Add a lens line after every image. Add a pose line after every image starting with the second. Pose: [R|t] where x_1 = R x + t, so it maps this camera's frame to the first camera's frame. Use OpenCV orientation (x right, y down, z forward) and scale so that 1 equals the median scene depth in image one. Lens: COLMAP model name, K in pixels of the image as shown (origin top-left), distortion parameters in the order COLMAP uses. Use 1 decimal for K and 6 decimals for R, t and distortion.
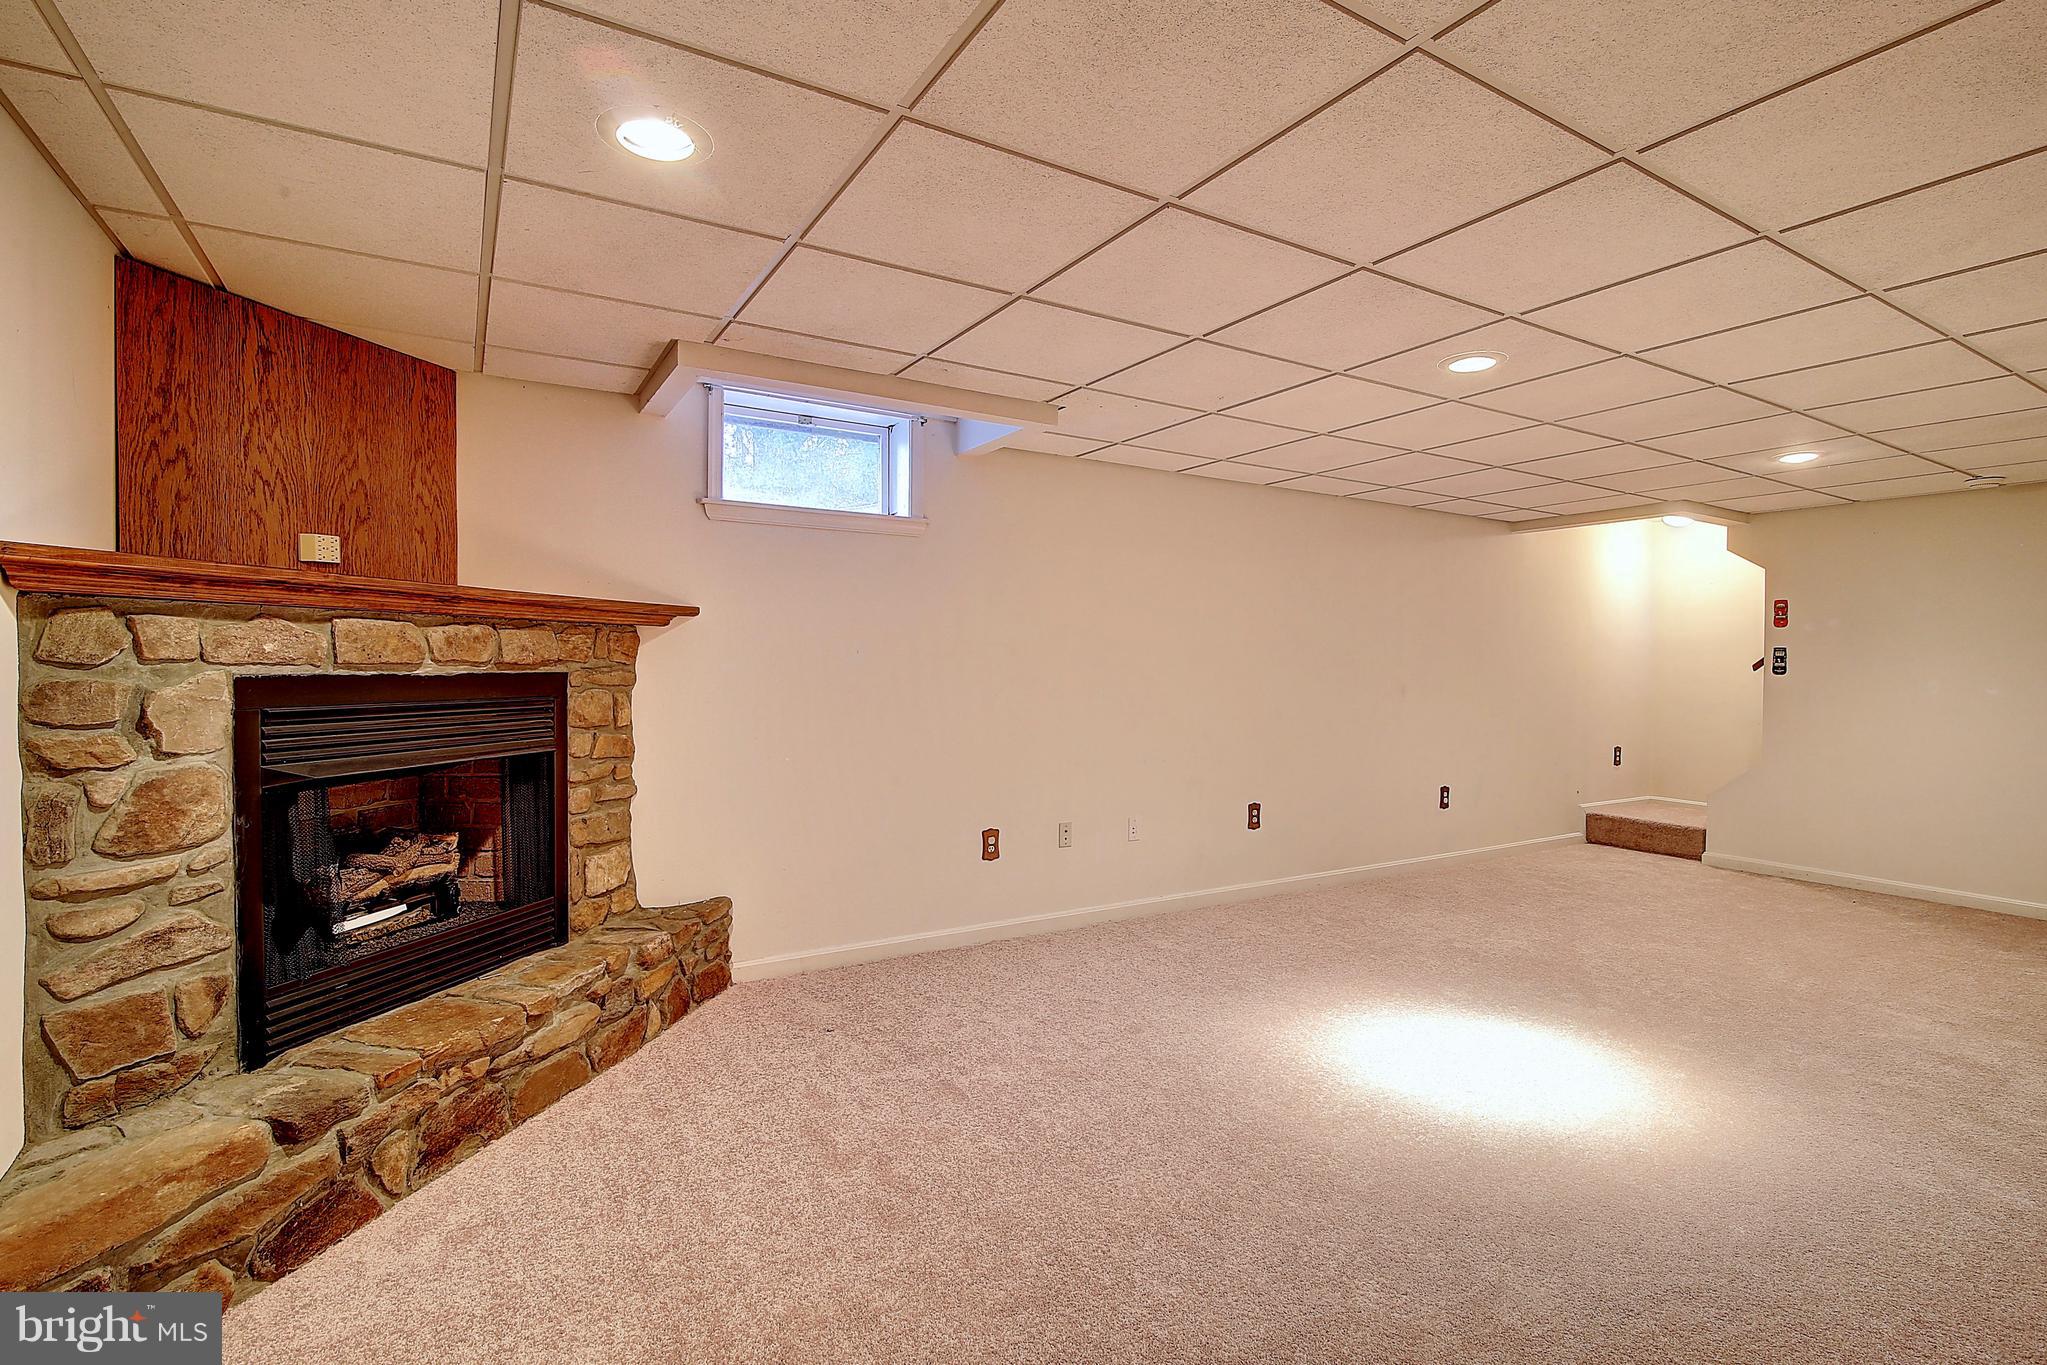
lens RADIAL K [[938.0, 0, 1023.2], [0, 938.0, 679.6], [0, 0, 1]] dist [-0.017038, -0.000183]
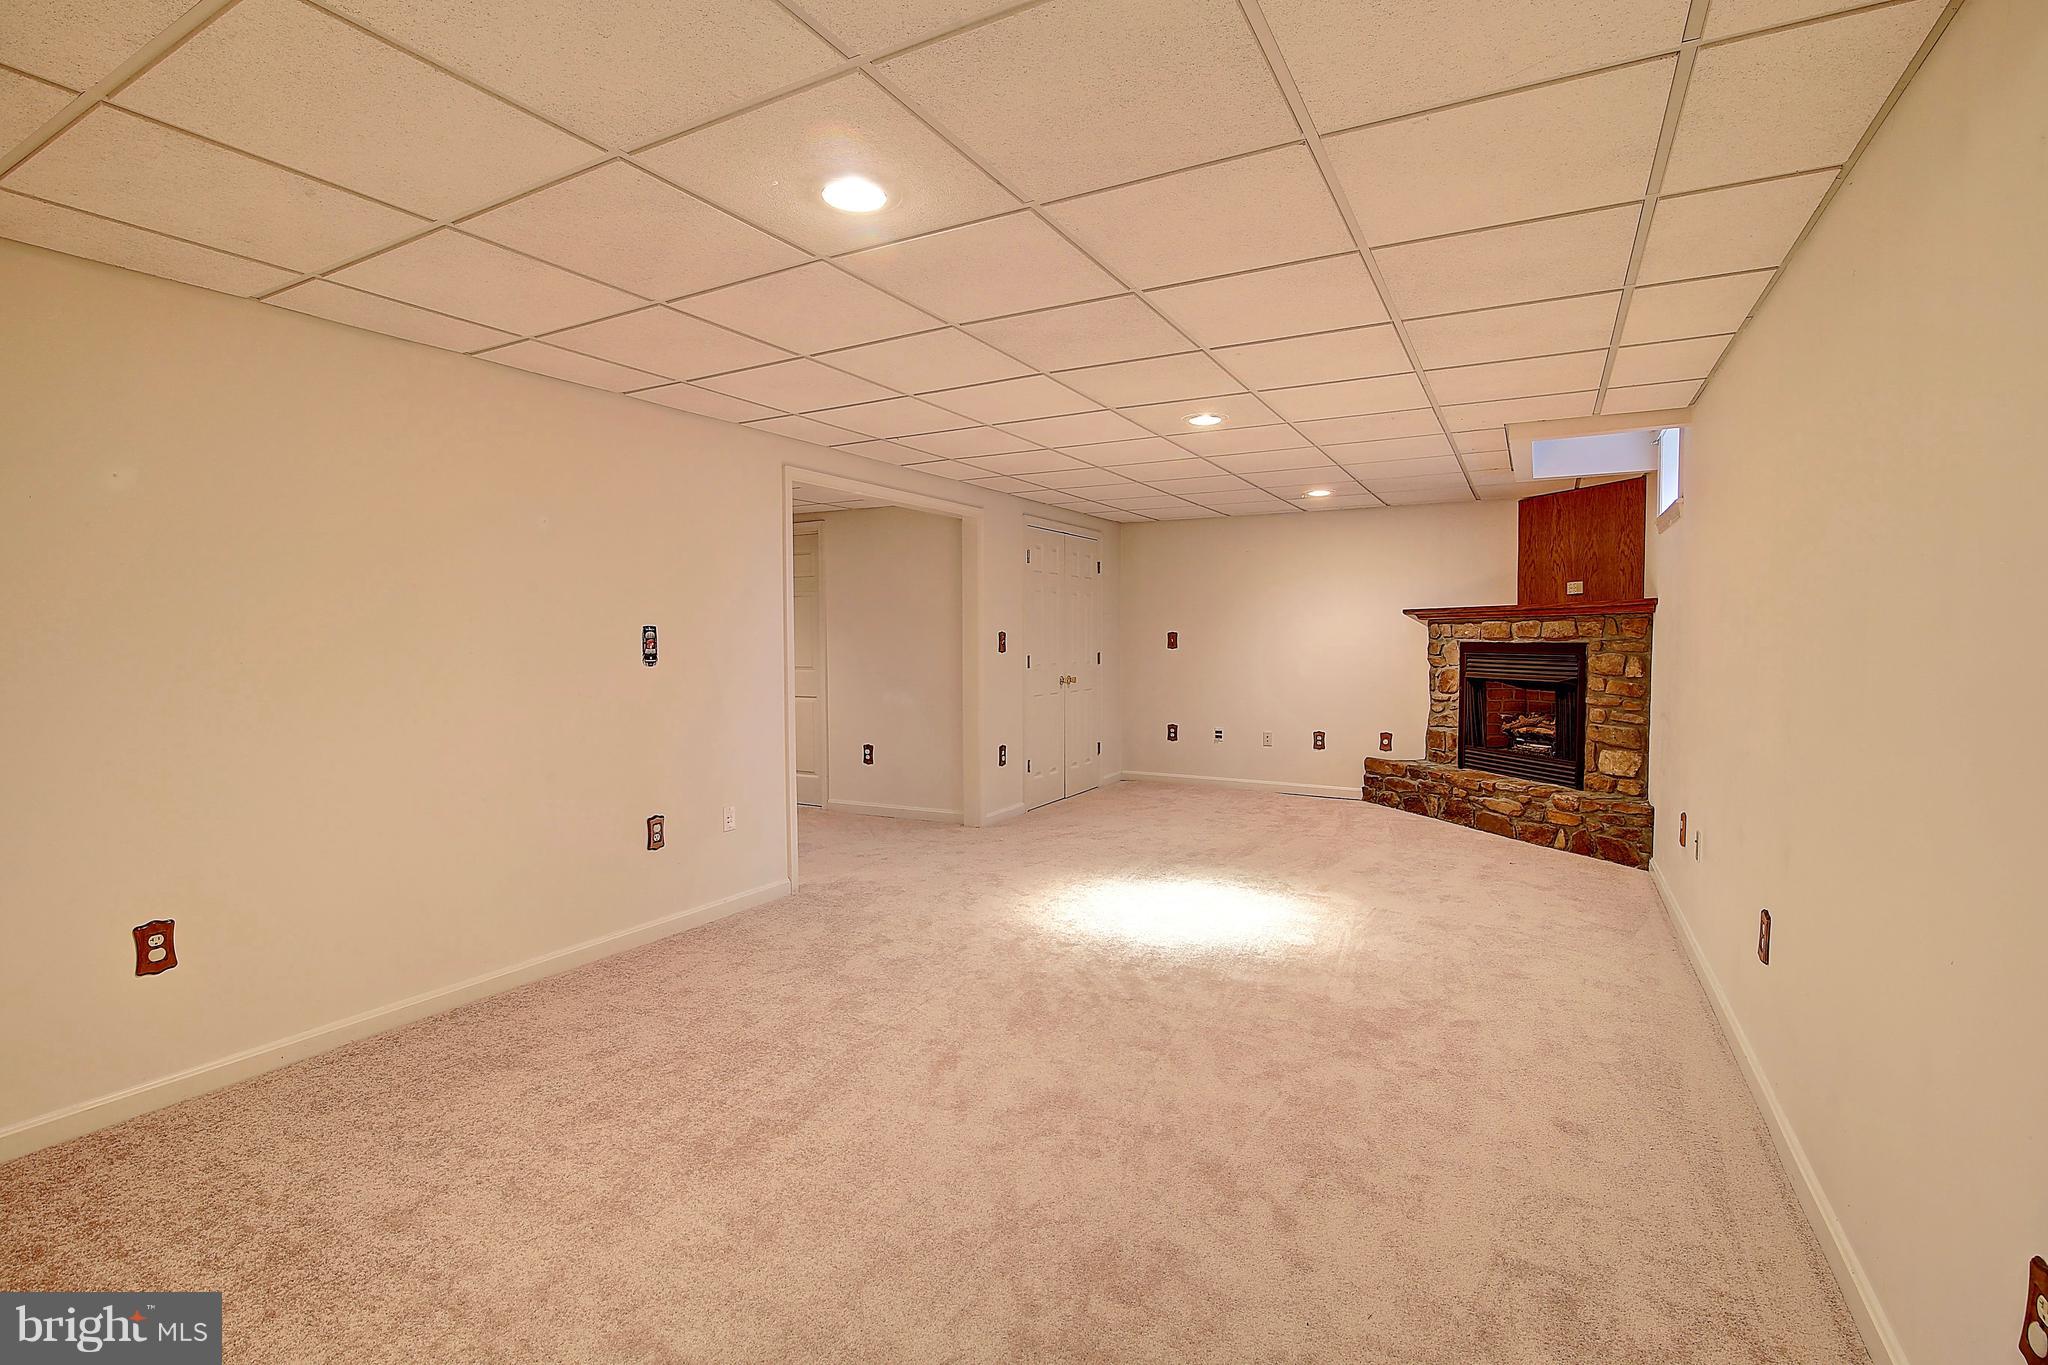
lens RADIAL K [[938.5, 0, 1023.7], [0, 938.5, 679.6], [0, 0, 1]] dist [-0.017038, -0.000183]
pose [[-0.863669, 0.015373, -0.503825, 1.443262], [-0.014750, 0.998336, 0.055748, -0.022015], [0.503844, 0.055579, -0.862005, 2.115402]]
